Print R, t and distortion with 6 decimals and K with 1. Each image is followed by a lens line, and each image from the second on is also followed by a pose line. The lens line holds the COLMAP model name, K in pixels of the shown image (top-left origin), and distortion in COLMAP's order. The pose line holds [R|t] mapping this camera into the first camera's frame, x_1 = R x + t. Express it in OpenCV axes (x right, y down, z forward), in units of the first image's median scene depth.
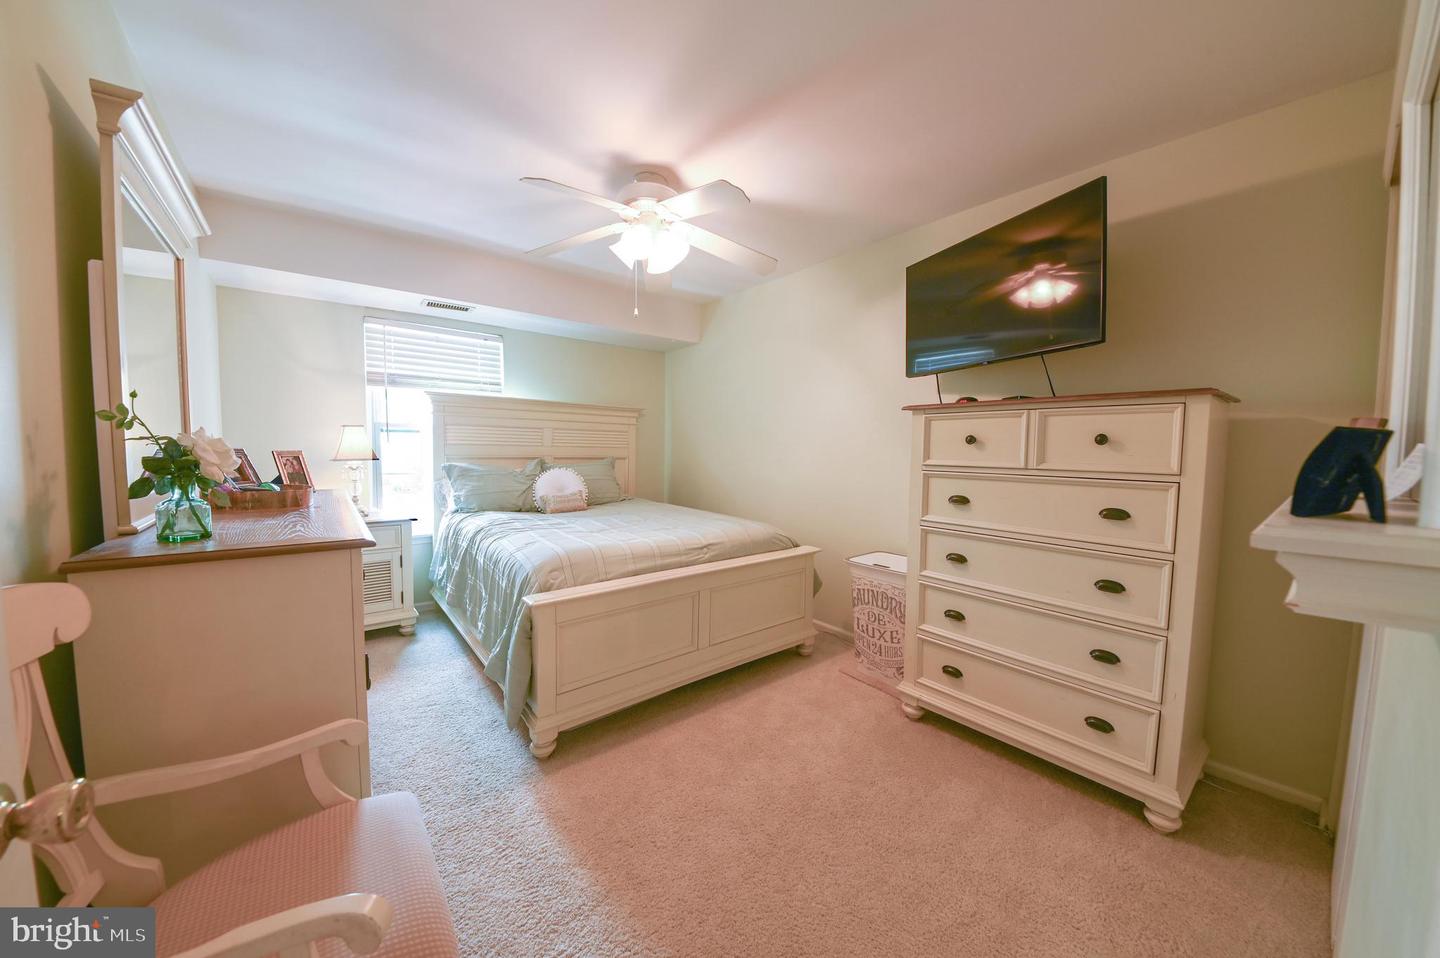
lens RADIAL K [[509.6, 0, 729.3], [0, 509.6, 480.4], [0, 0, 1]] dist [0.001577, -0.010839]
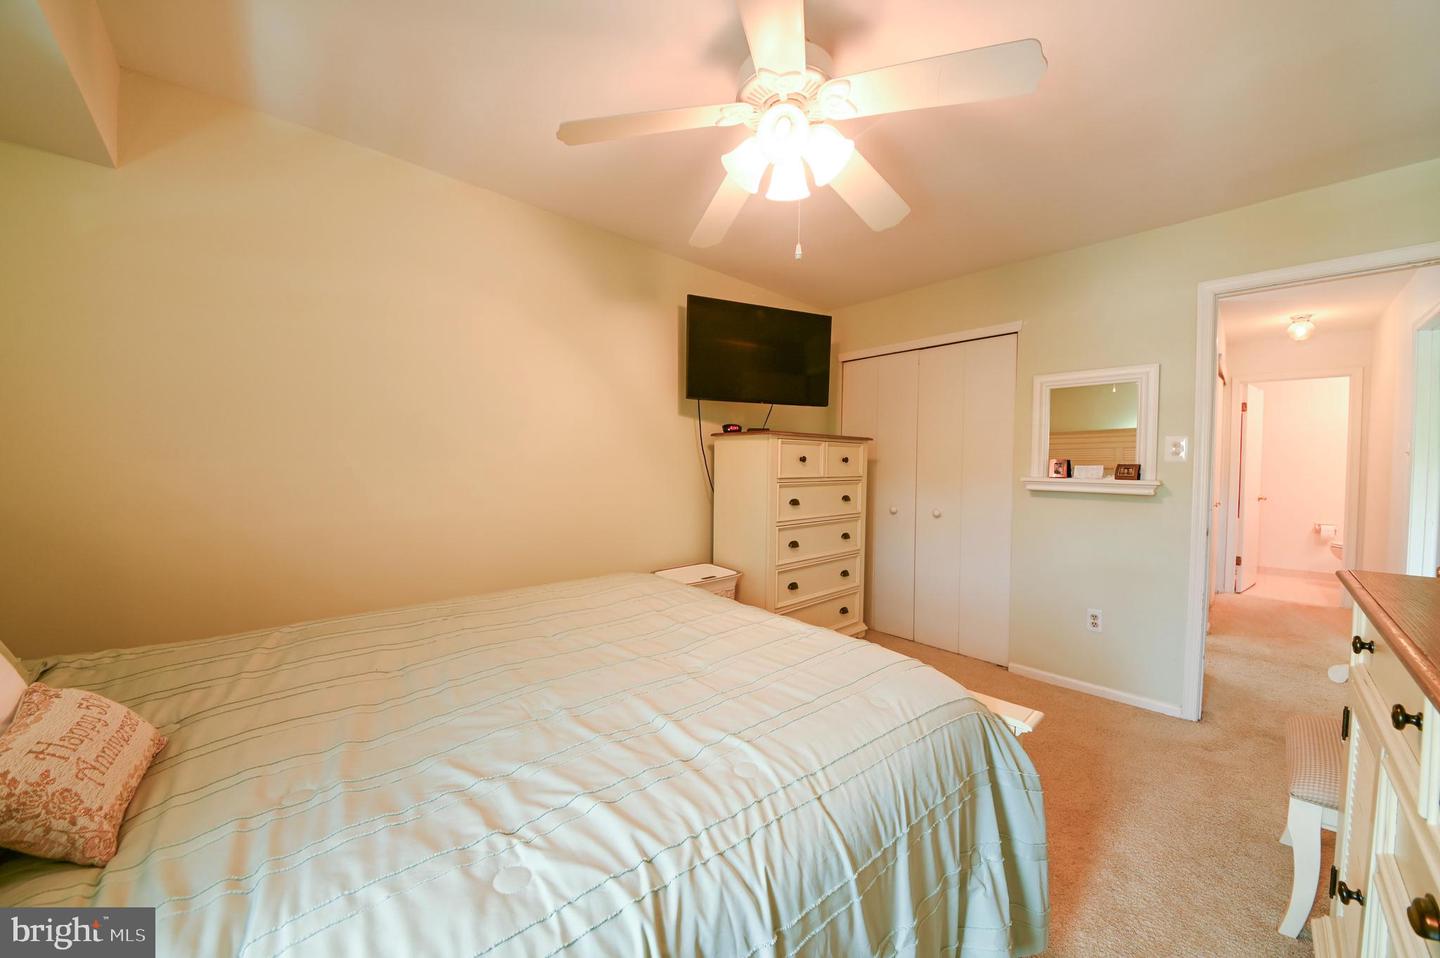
lens RADIAL K [[509.6, 0, 729.3], [0, 509.6, 480.4], [0, 0, 1]] dist [0.001577, -0.010839]
pose [[-0.075559, -0.041216, 0.996289, -1.004372], [0.068869, 0.996544, 0.046449, -0.106521], [-0.994760, 0.072124, -0.072459, 1.389324]]
